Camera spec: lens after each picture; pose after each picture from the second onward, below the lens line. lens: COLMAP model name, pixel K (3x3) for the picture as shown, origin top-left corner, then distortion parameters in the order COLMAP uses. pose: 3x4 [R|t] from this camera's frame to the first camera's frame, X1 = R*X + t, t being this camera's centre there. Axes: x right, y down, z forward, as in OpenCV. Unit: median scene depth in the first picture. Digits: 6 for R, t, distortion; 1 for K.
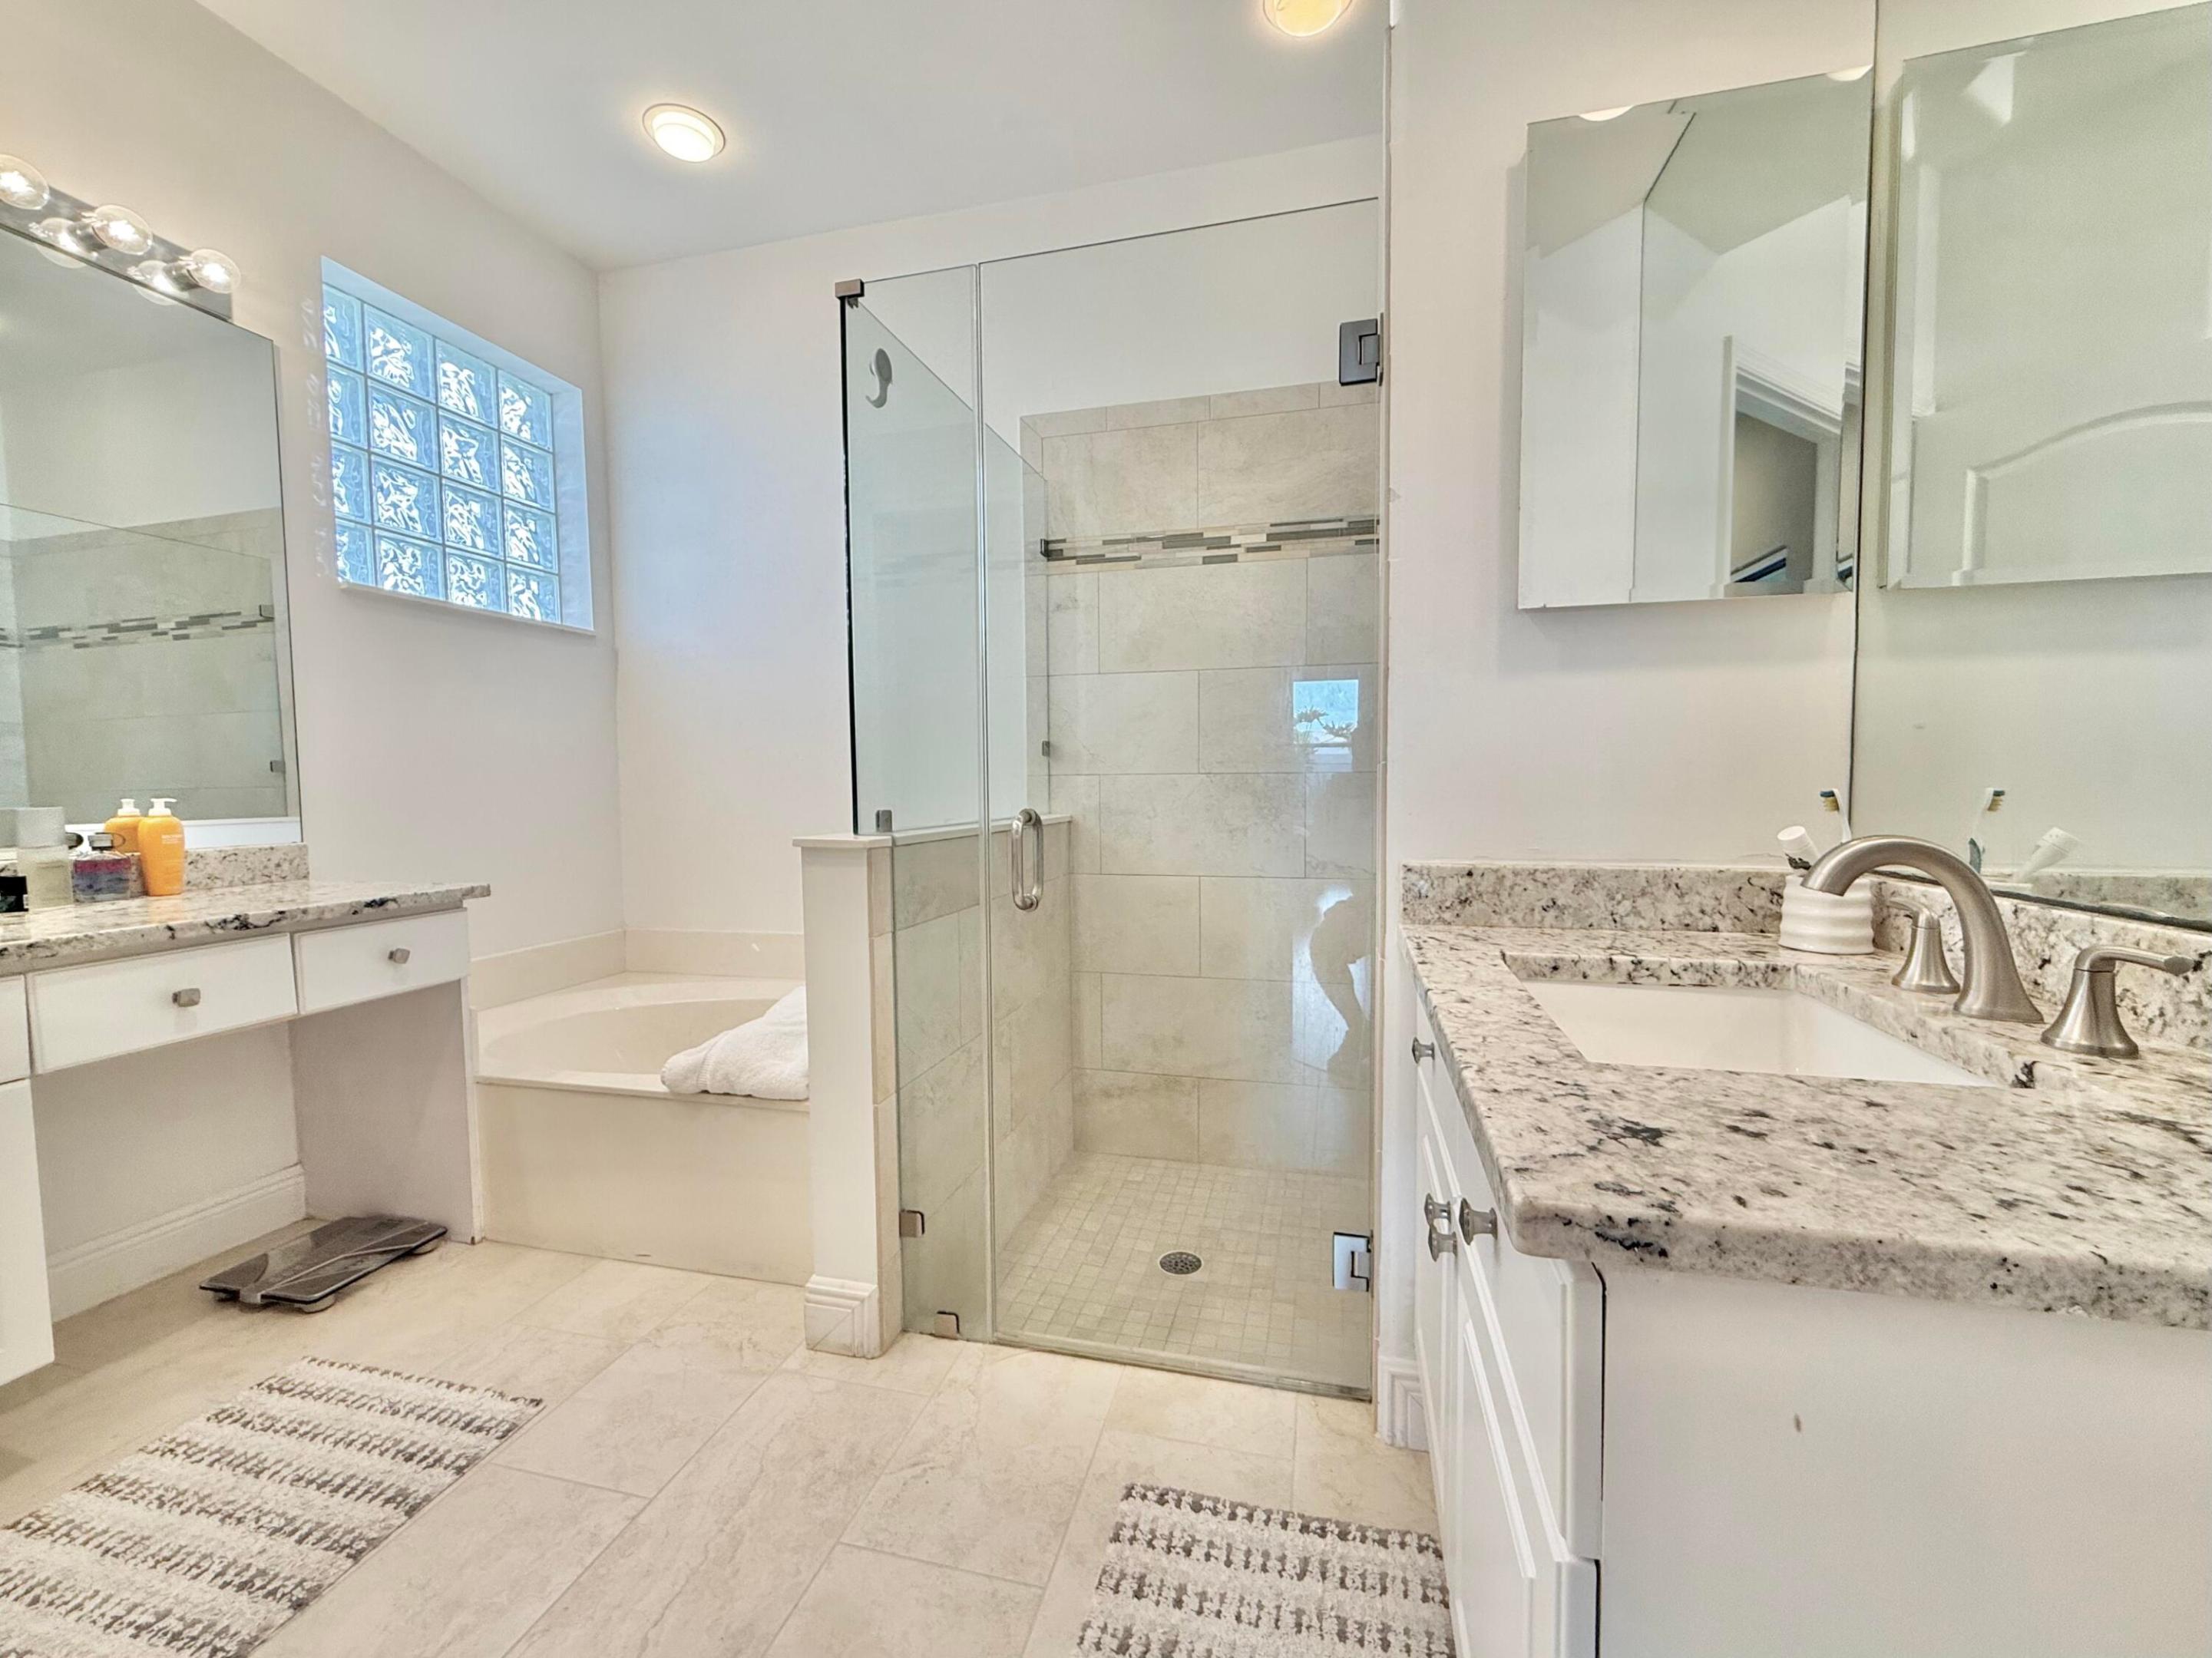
lens RADIAL K [[905.5, 0, 1099.3], [0, 905.5, 831.0], [0, 0, 1]] dist [-0.000060, 0.000455]
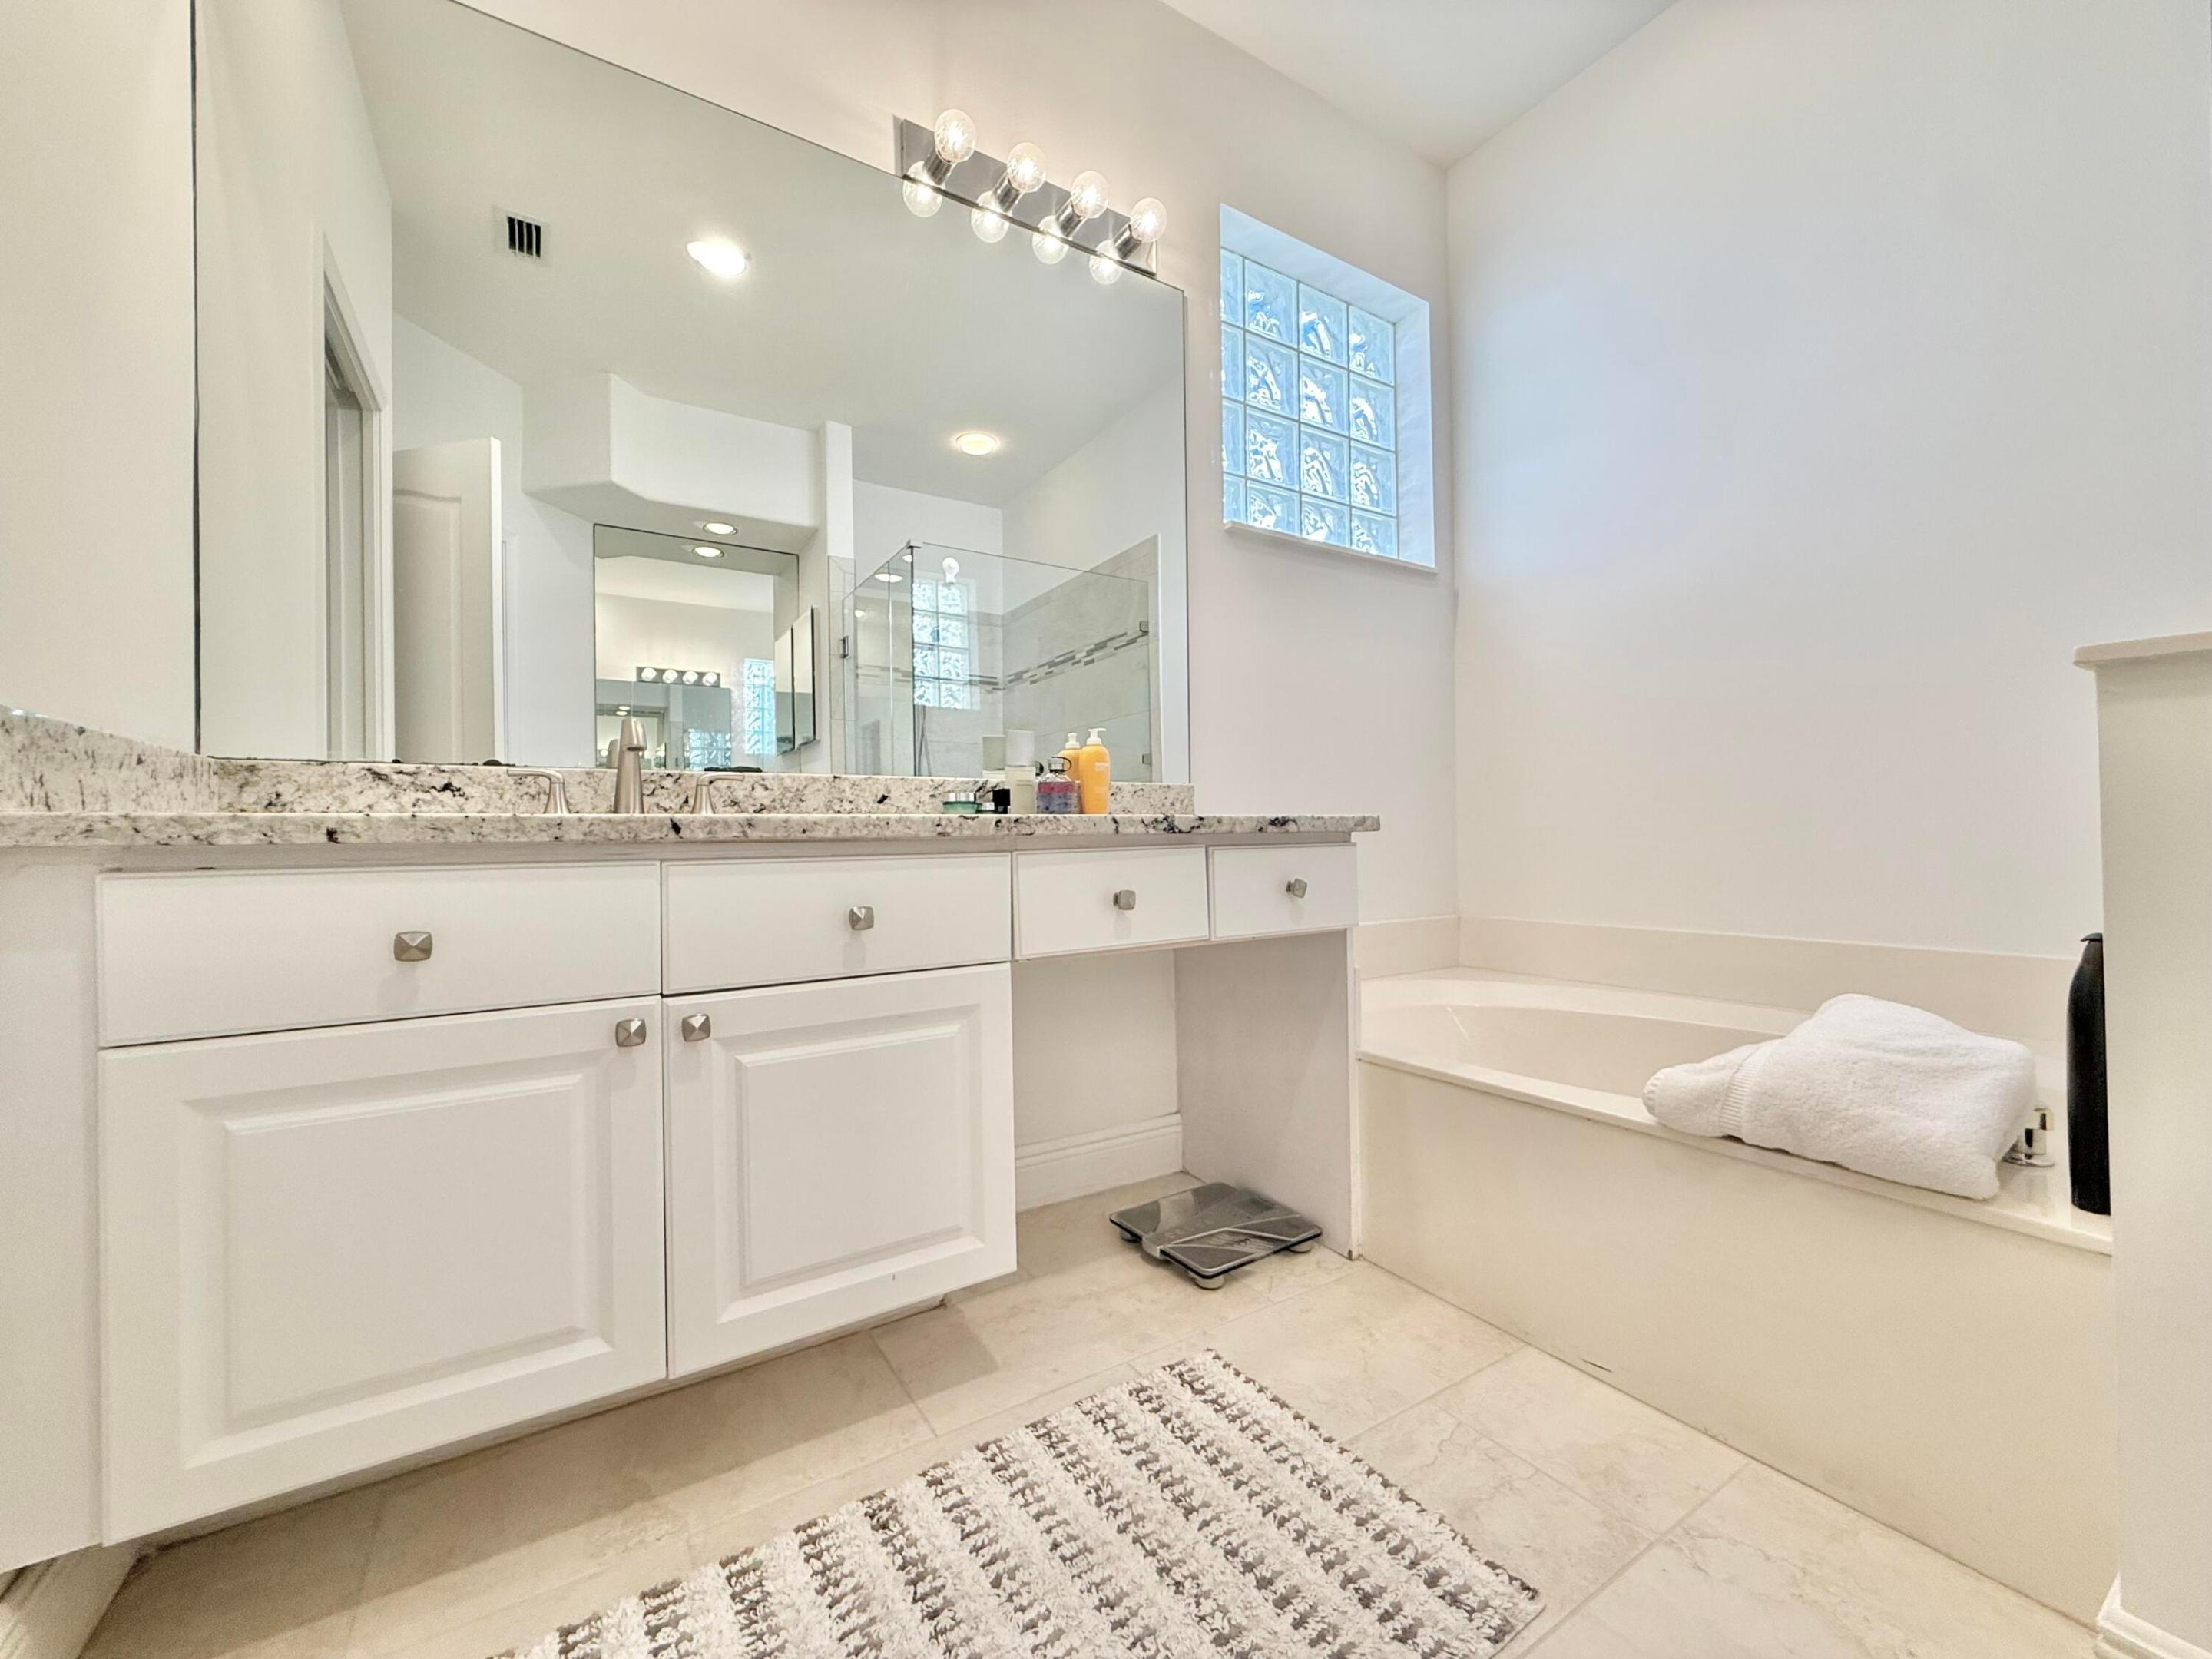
lens RADIAL K [[882.9, 0, 1100.7], [0, 882.9, 829.1], [0, 0, 1]] dist [-0.000372, -0.000216]
pose [[0.729419, -0.003153, -0.684059, -0.358435], [-0.031656, 0.998762, -0.038359, 0.124335], [0.683334, 0.049634, 0.728417, 0.288173]]
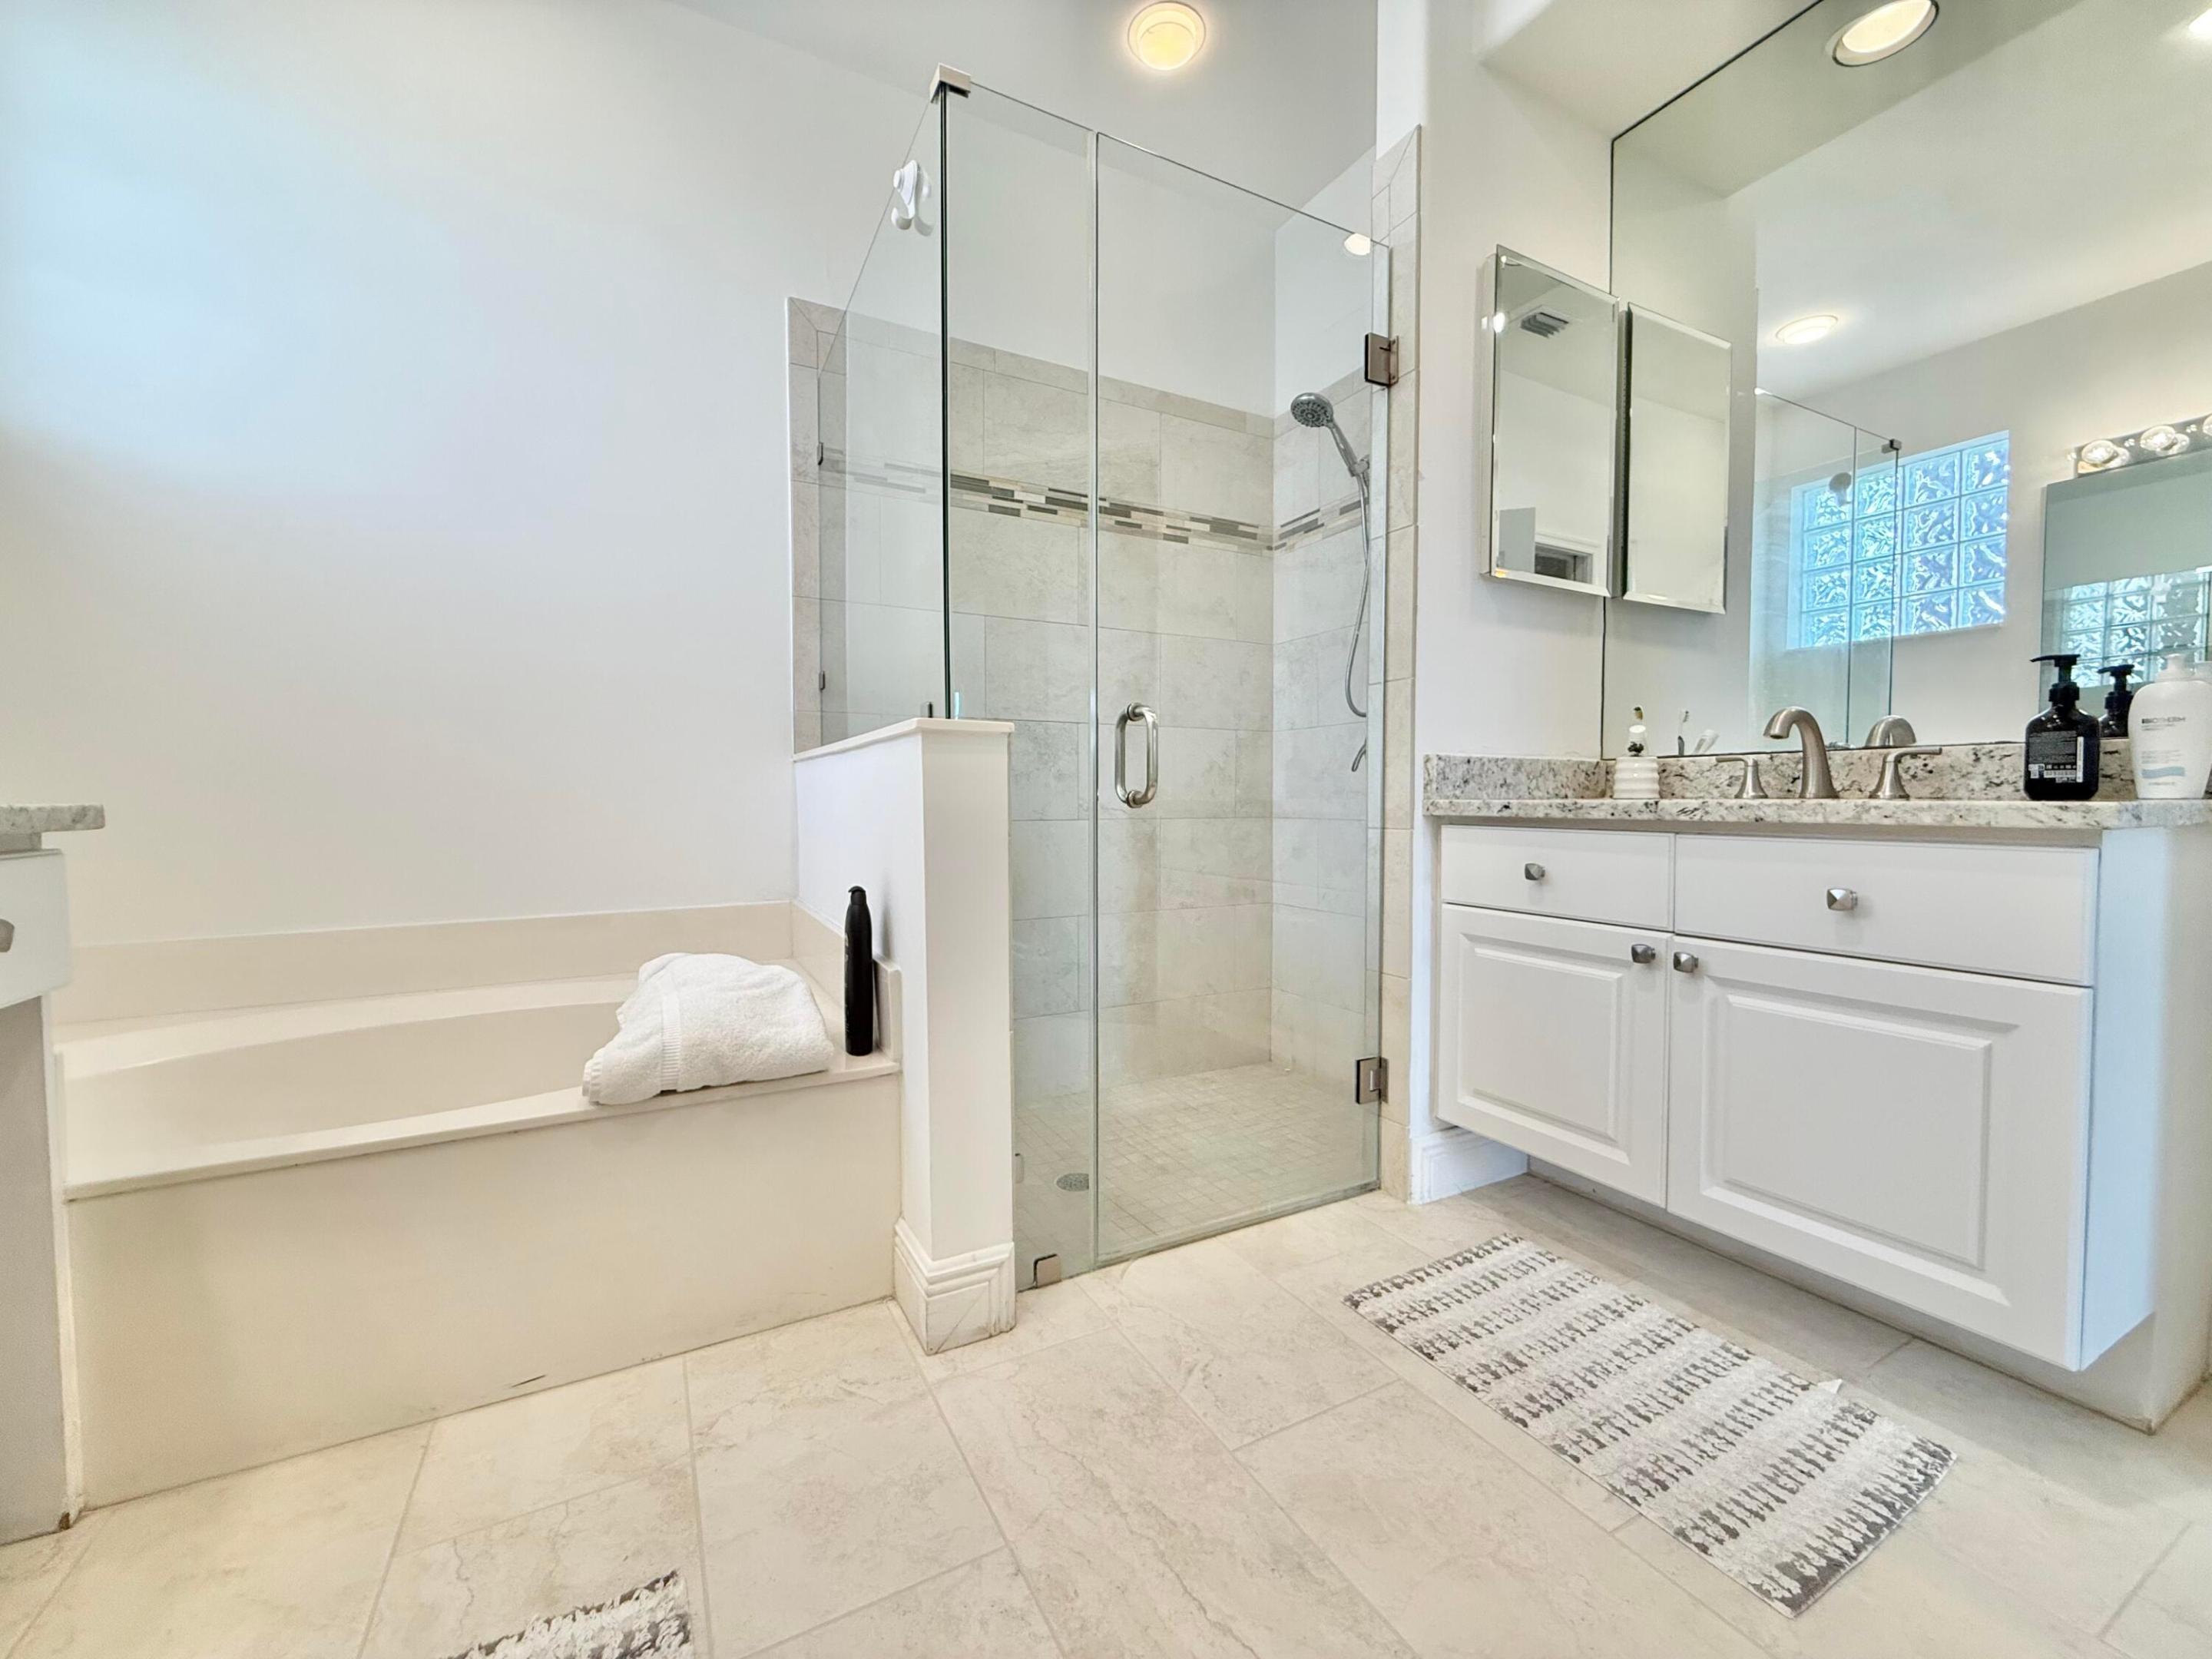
lens RADIAL K [[882.9, 0, 1100.7], [0, 882.9, 829.1], [0, 0, 1]] dist [-0.000372, -0.000216]
pose [[0.738338, -0.016888, 0.674219, -0.680372], [0.030743, 0.999490, -0.008631, 0.107050], [-0.673730, 0.027100, 0.738481, 0.283321]]
